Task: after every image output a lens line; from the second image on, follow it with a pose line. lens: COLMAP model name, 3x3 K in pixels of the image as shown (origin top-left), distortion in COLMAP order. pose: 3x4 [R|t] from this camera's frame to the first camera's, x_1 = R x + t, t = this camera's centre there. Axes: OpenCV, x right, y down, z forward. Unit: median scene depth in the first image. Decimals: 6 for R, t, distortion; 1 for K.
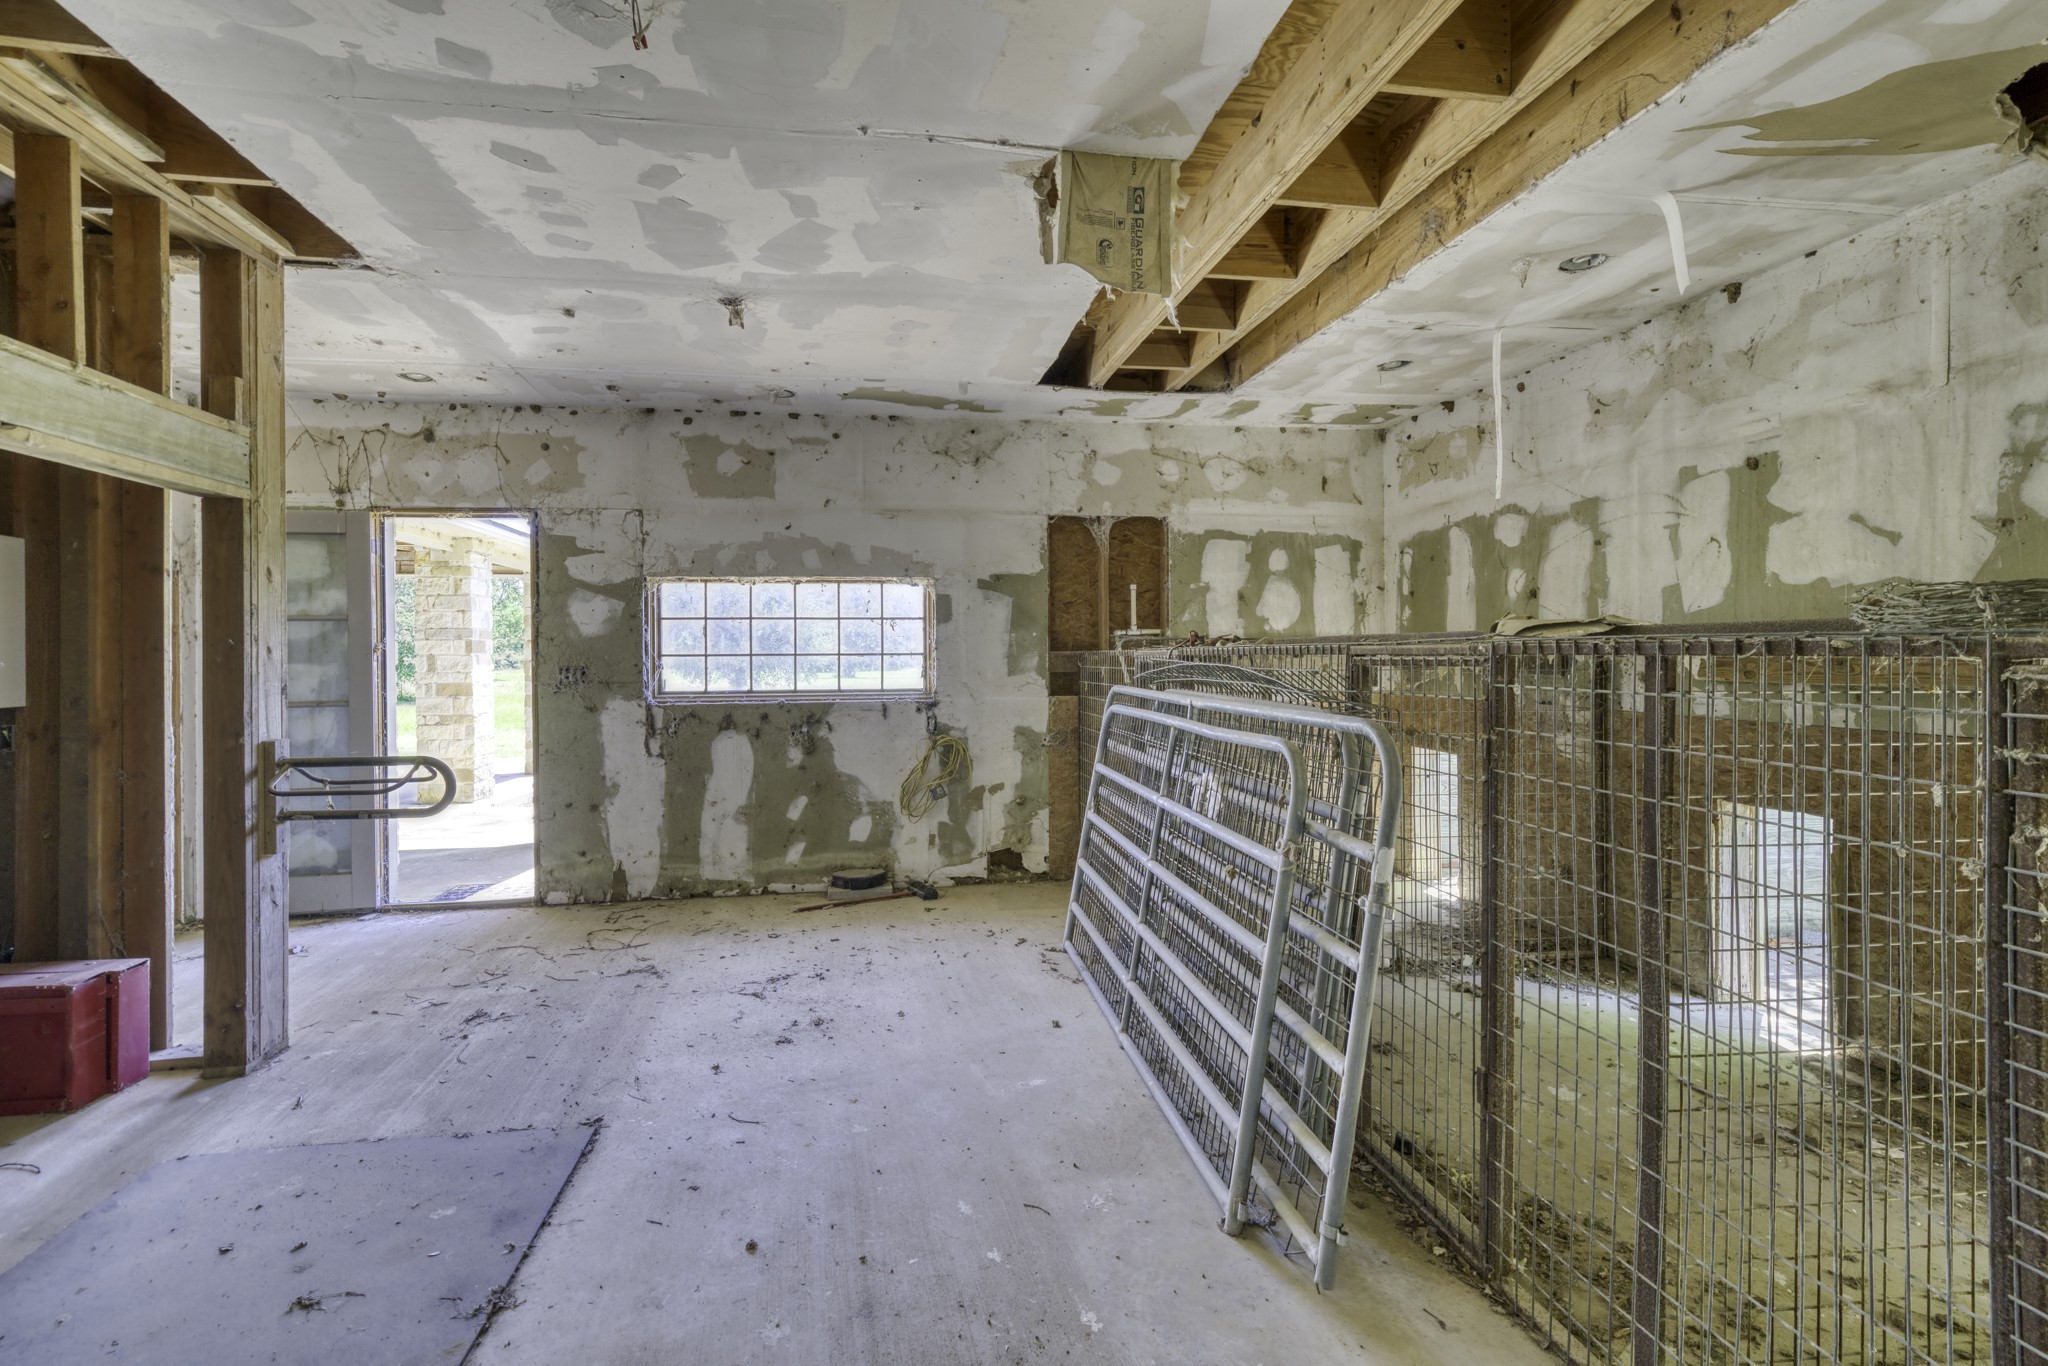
lens RADIAL K [[904.9, 0, 1024.5], [0, 904.9, 670.3], [0, 0, 1]] dist [0.002722, 0.000072]
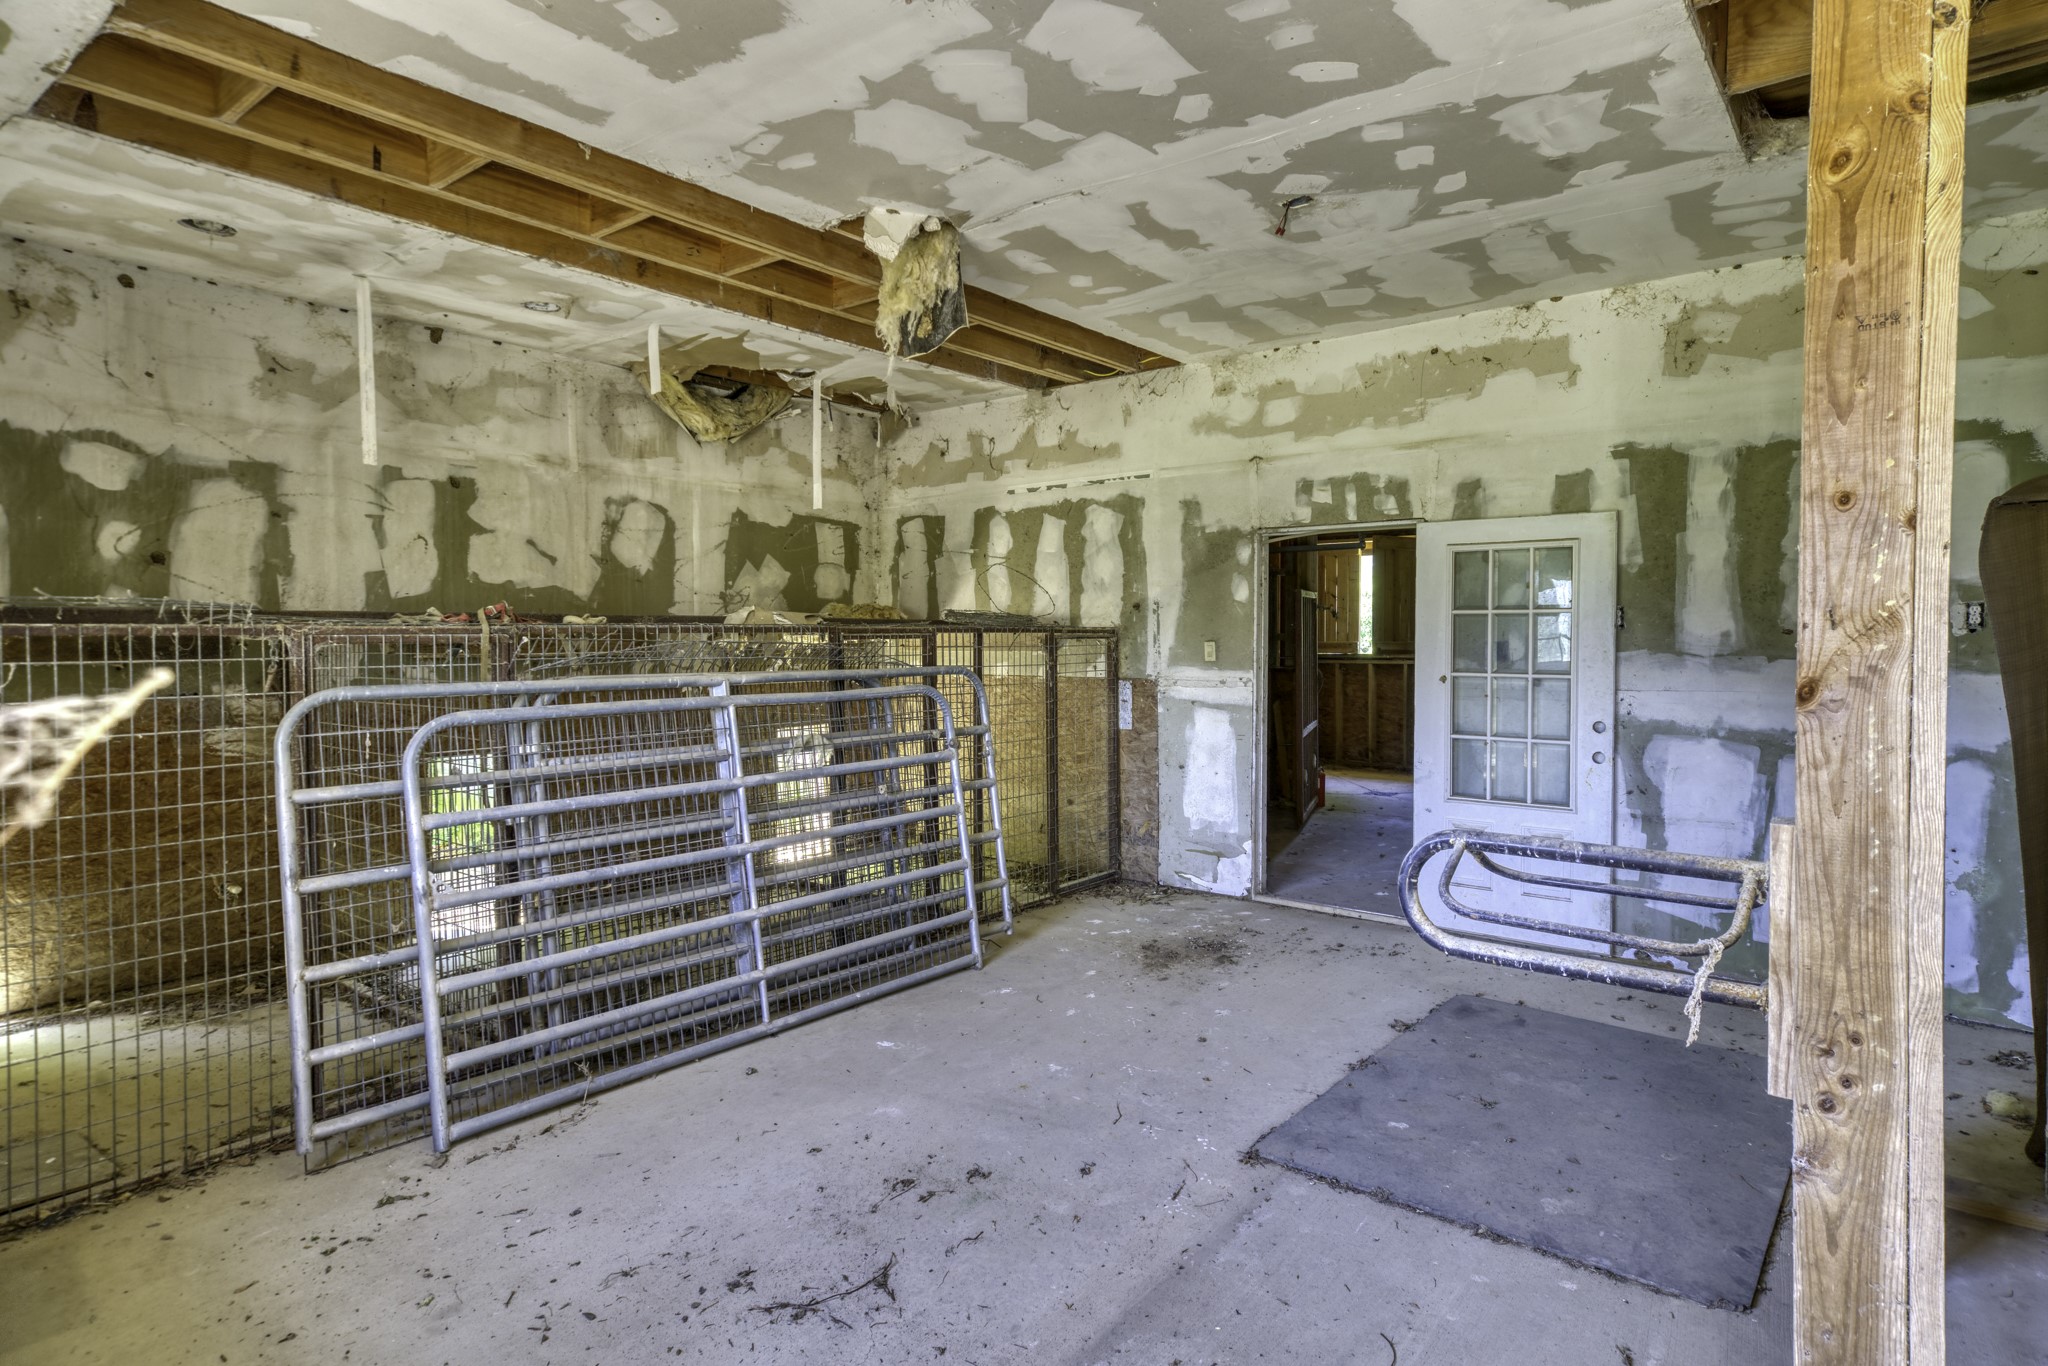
lens RADIAL K [[1118.4, 0, 1025.1], [0, 1118.4, 679.1], [0, 0, 1]] dist [-0.002310, 0.000360]
pose [[-0.655496, -0.022161, 0.754874, -0.821775], [0.020488, 0.998680, 0.047109, -0.013385], [-0.754921, 0.046346, -0.654176, 1.336154]]
